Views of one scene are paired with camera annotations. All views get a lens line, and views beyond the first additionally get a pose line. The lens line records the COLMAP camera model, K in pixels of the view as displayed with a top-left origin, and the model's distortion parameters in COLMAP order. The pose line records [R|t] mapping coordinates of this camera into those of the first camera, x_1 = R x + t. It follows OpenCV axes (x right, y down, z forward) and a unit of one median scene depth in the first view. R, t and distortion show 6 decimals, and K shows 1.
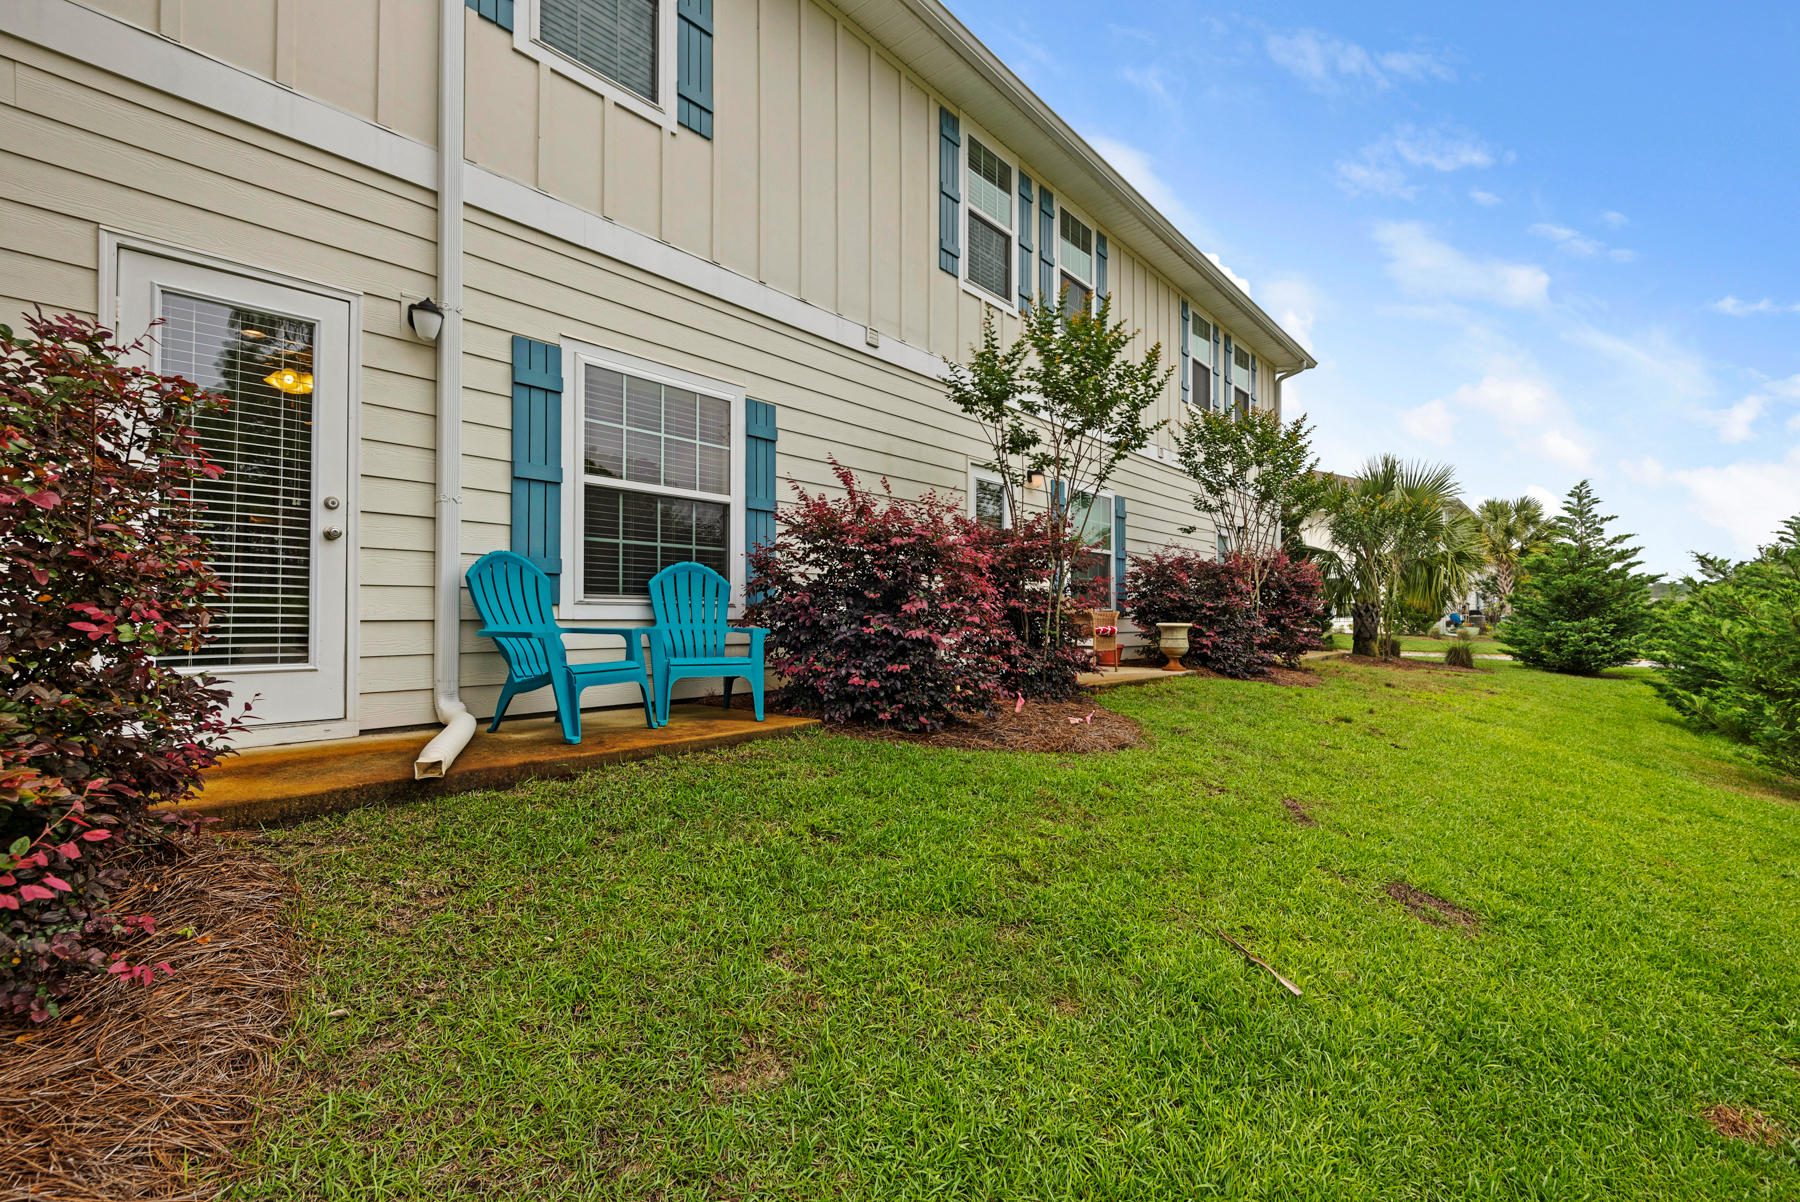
lens RADIAL K [[812.8, 0, 900.0], [0, 812.8, 601.0], [0, 0, 1]] dist [0.044897, -0.023932]
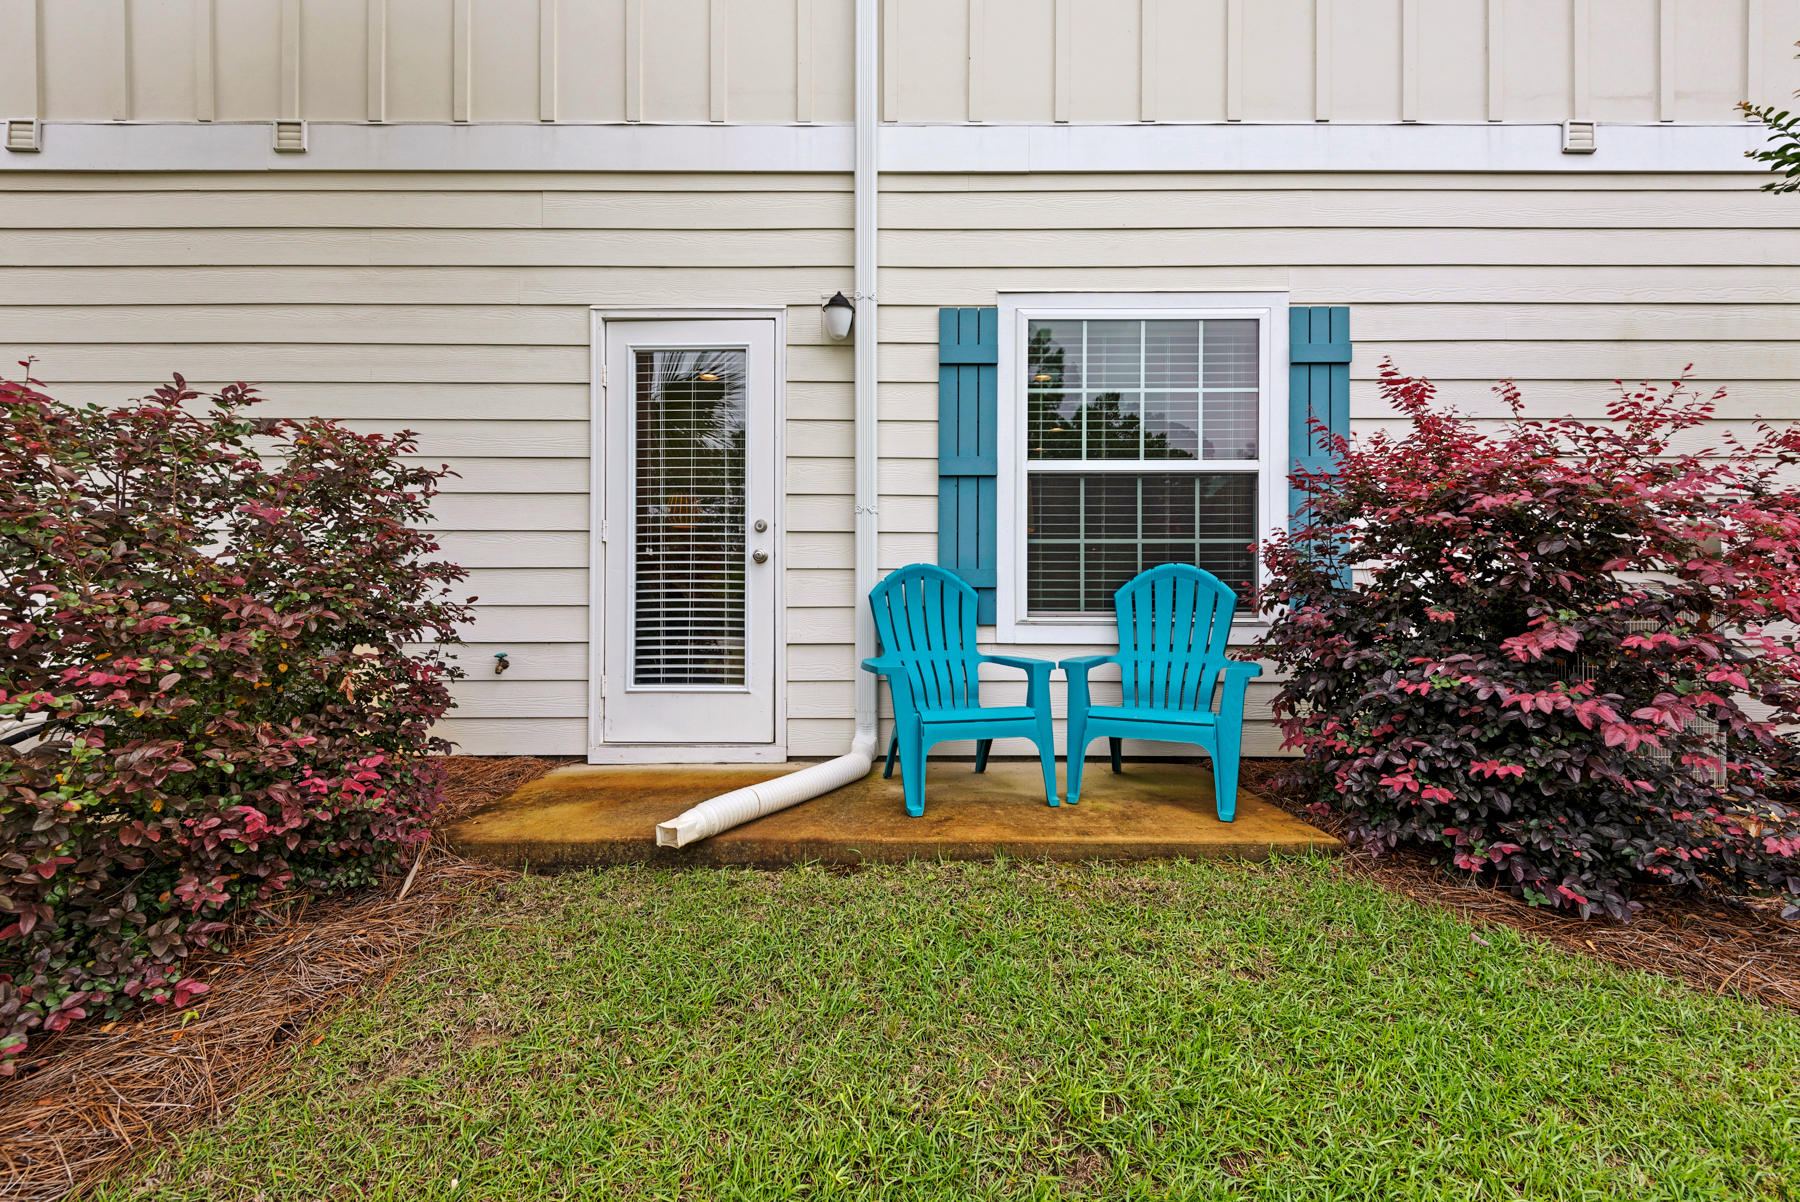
lens RADIAL K [[812.8, 0, 900.0], [0, 812.8, 601.0], [0, 0, 1]] dist [0.044897, -0.023932]
pose [[0.642818, -0.007260, -0.765985, 0.148267], [0.013668, 0.999905, 0.001994, -0.023307], [0.765897, -0.011751, 0.642856, 0.423062]]
